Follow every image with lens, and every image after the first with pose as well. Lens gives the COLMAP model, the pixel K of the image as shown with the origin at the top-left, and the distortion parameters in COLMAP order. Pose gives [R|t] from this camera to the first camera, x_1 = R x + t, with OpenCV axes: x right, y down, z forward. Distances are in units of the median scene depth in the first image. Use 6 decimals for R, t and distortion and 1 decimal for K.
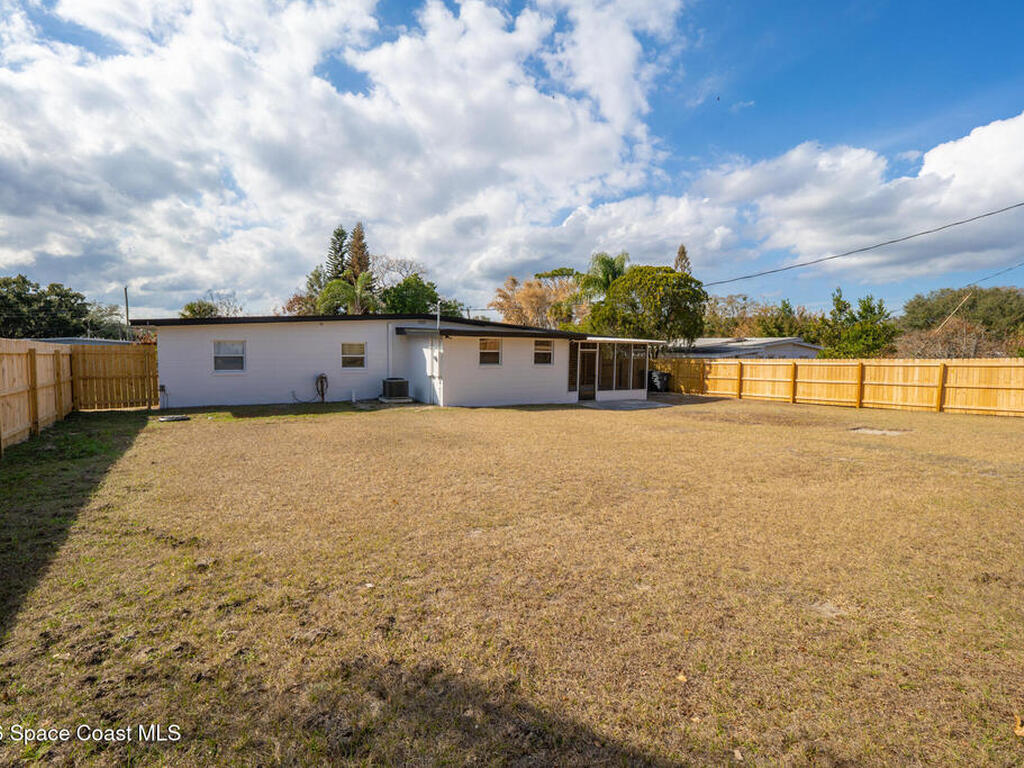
lens RADIAL K [[489.2, 0, 506.3], [0, 489.2, 382.8], [0, 0, 1]] dist [-0.015395, -0.005258]
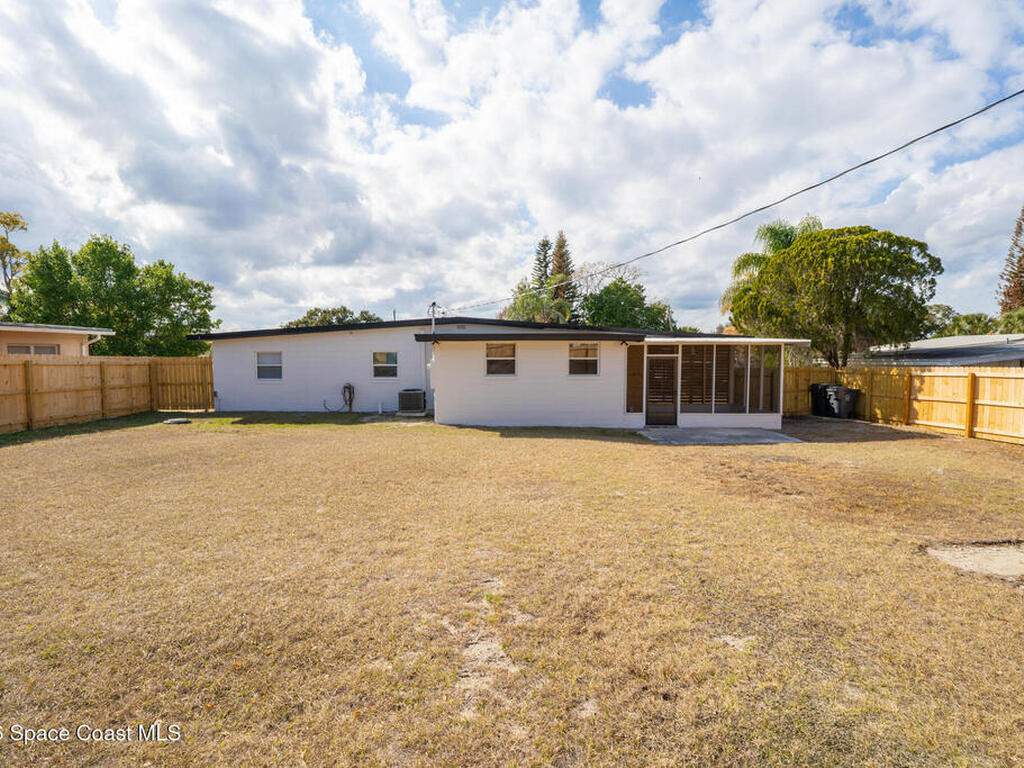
lens RADIAL K [[490.8, 0, 507.2], [0, 490.8, 391.1], [0, 0, 1]] dist [-0.013586, -0.004114]
pose [[0.856387, 0.022163, -0.515859, 0.341761], [-0.023623, 0.999714, 0.003734, -0.011877], [0.515794, 0.008988, 0.856665, 0.264566]]
